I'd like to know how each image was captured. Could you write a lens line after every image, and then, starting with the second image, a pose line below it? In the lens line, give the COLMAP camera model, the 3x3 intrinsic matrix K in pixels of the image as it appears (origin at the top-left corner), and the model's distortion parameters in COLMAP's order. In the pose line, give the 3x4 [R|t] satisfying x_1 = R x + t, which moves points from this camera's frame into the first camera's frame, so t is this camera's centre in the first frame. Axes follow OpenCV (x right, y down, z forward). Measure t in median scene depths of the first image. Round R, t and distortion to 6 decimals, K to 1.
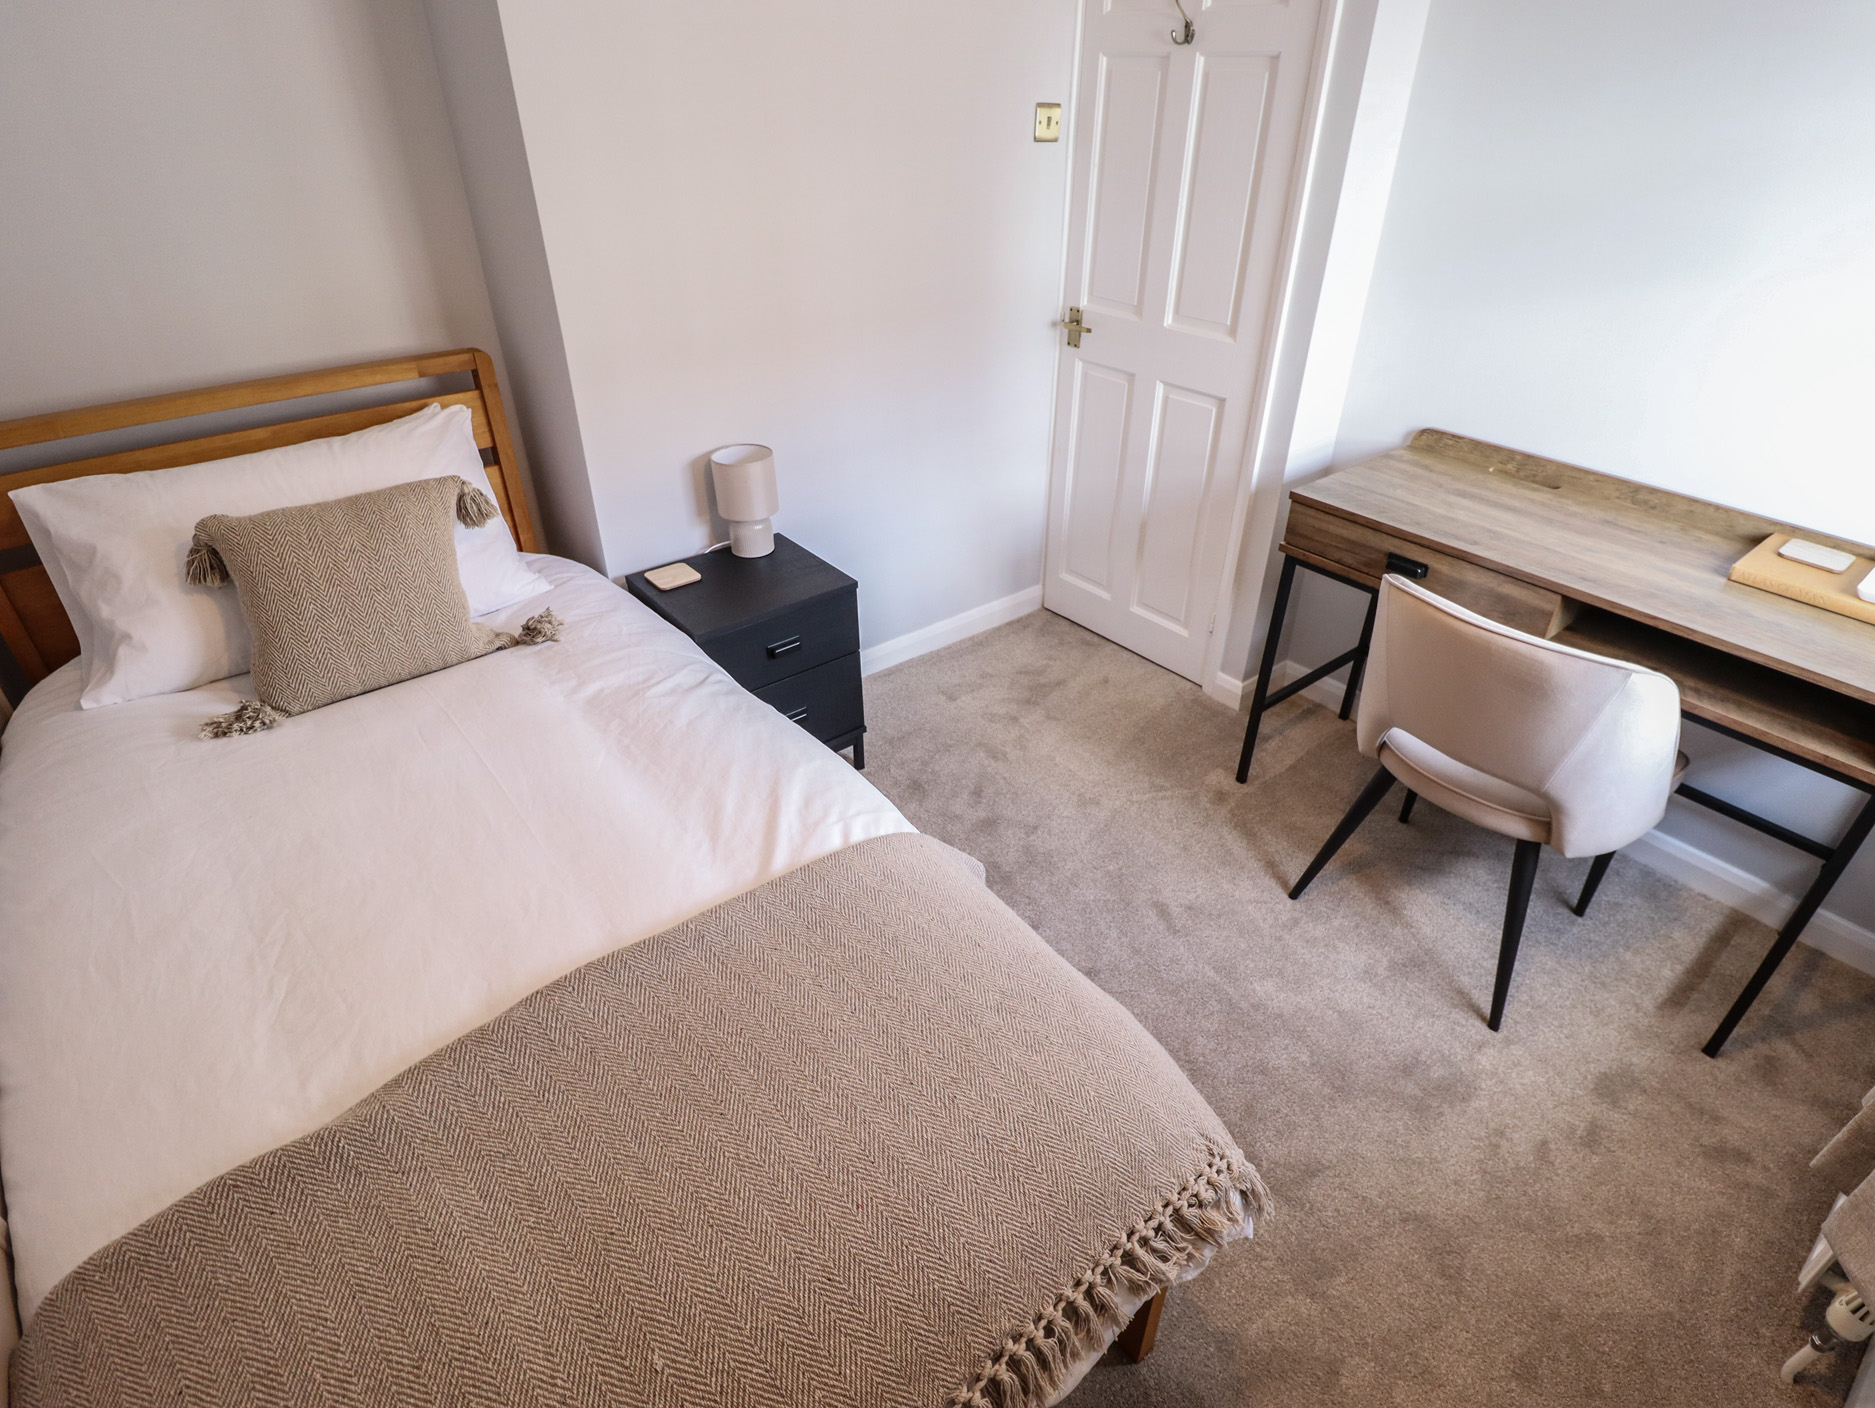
lens RADIAL K [[1042.1, 0, 950.5], [0, 1042.1, 703.7], [0, 0, 1]] dist [-0.002100, -0.010130]
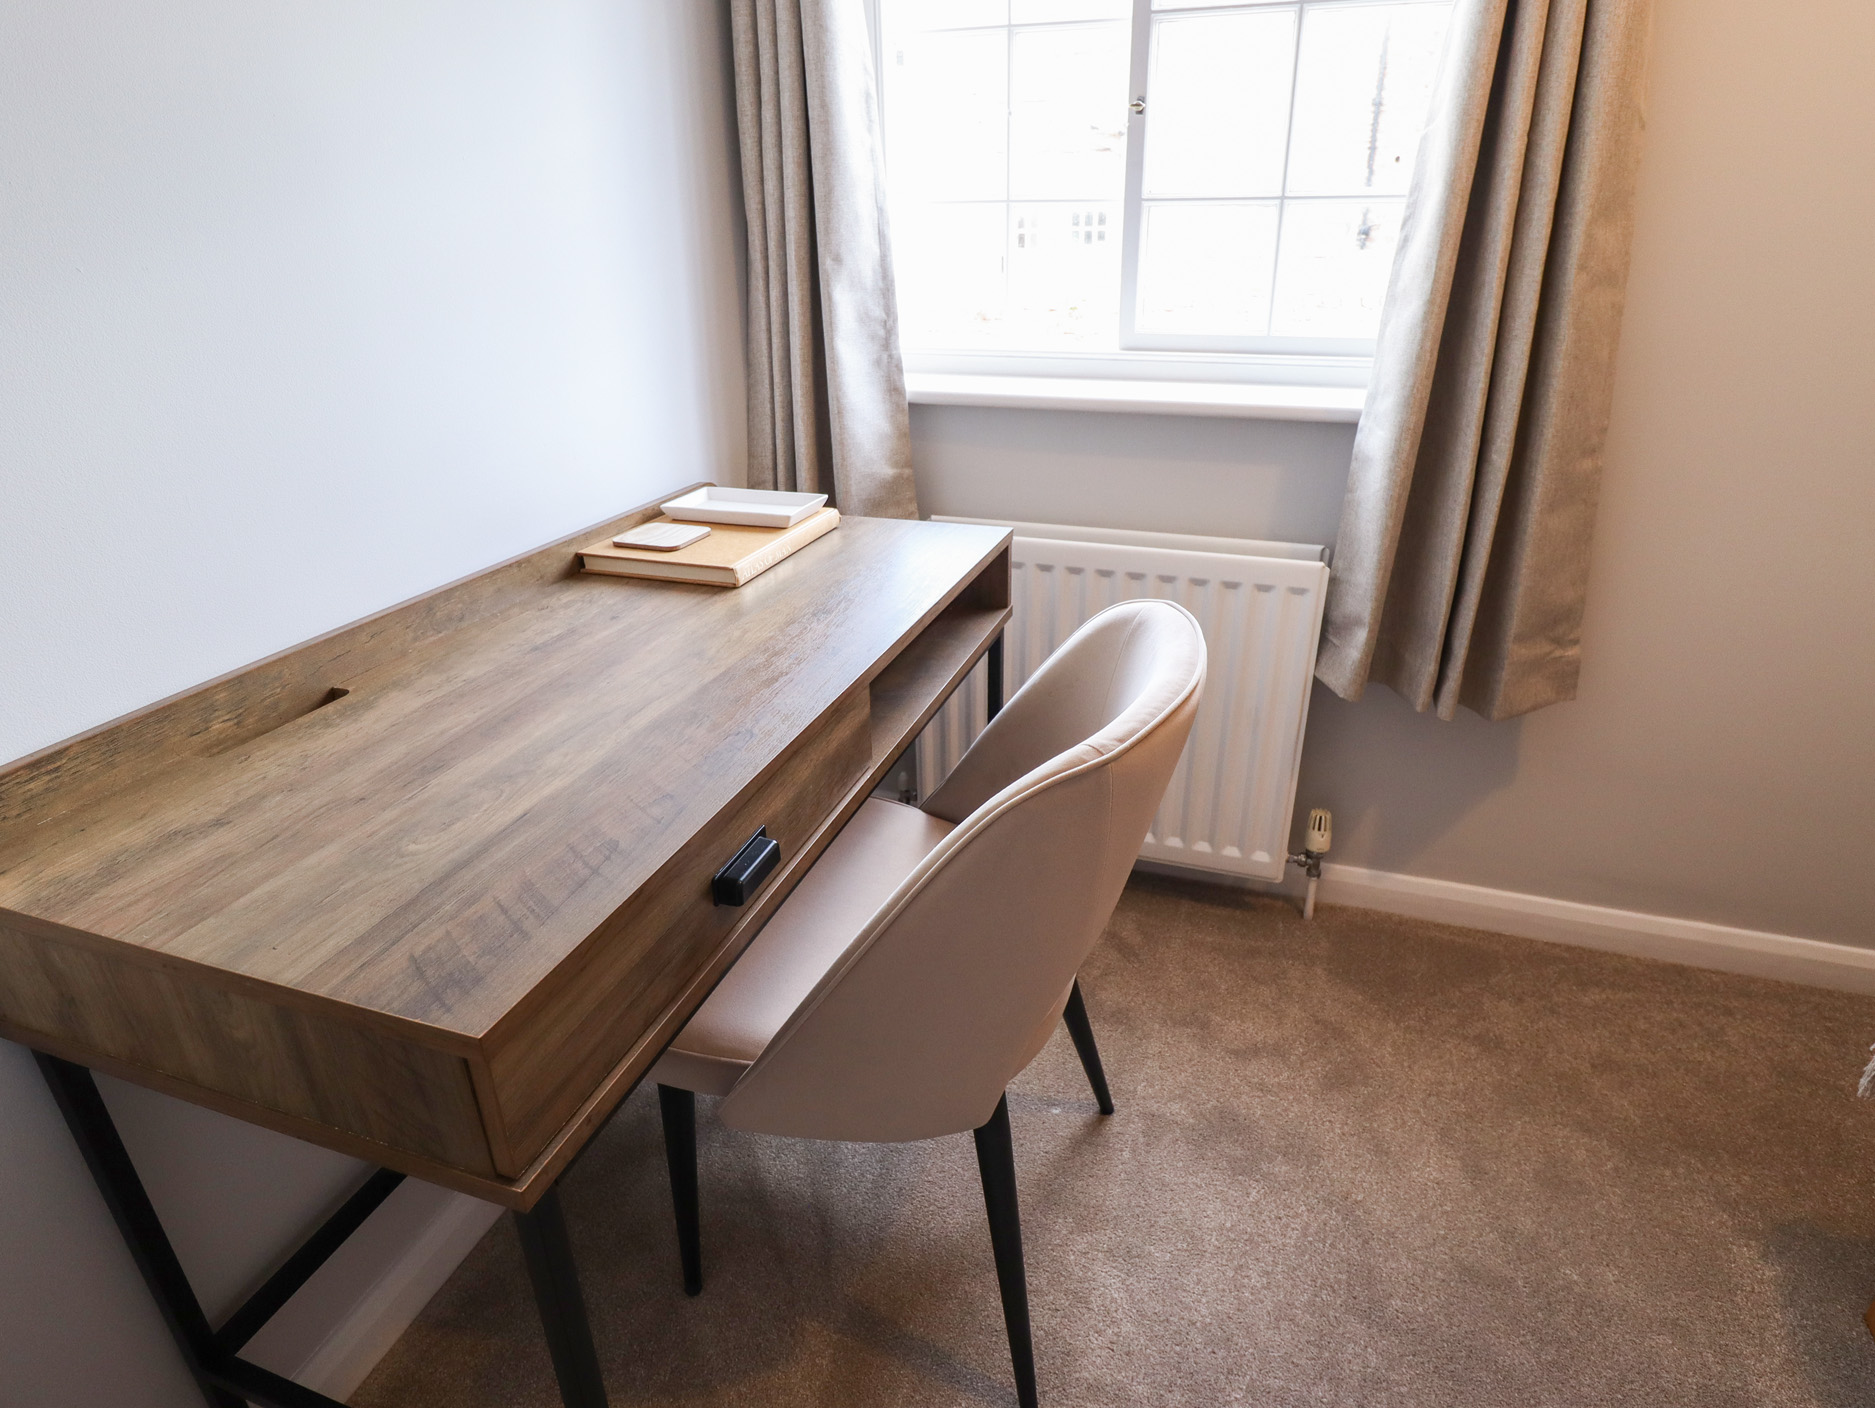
lens RADIAL K [[1042.1, 0, 950.5], [0, 1042.1, 703.7], [0, 0, 1]] dist [-0.002100, -0.010130]
pose [[-0.540723, -0.342526, 0.768306, 0.101970], [0.461504, 0.642825, 0.611384, -0.377597], [-0.703301, 0.685166, -0.189513, 0.957130]]
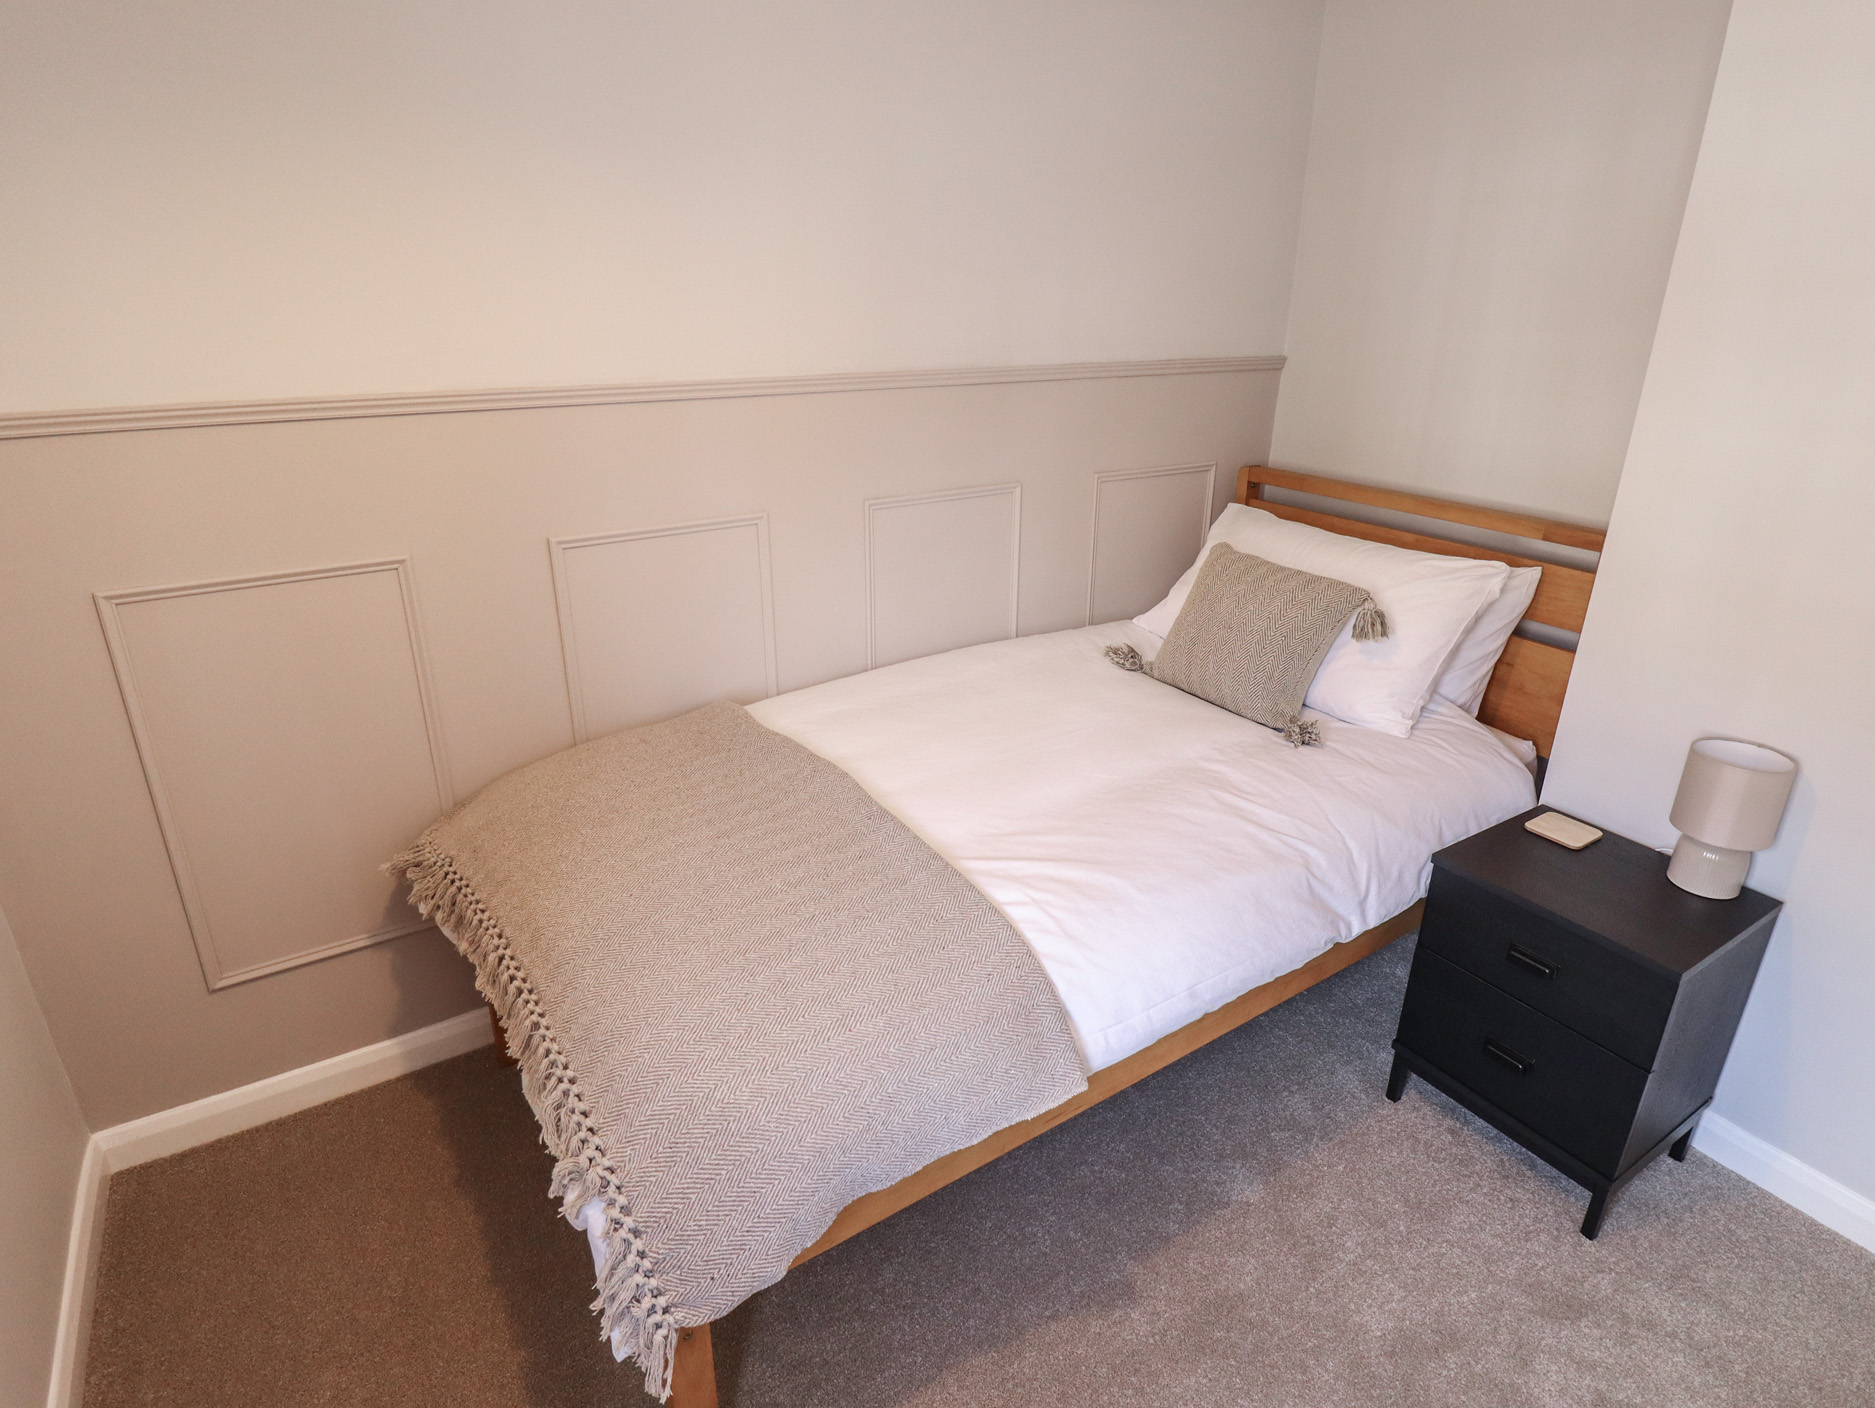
lens RADIAL K [[1042.1, 0, 950.5], [0, 1042.1, 703.7], [0, 0, 1]] dist [-0.002100, -0.010130]
pose [[-0.107531, 0.368547, -0.923369, 0.546771], [-0.551428, 0.750696, 0.363844, -0.253346], [0.827263, 0.548296, 0.122505, 0.505958]]
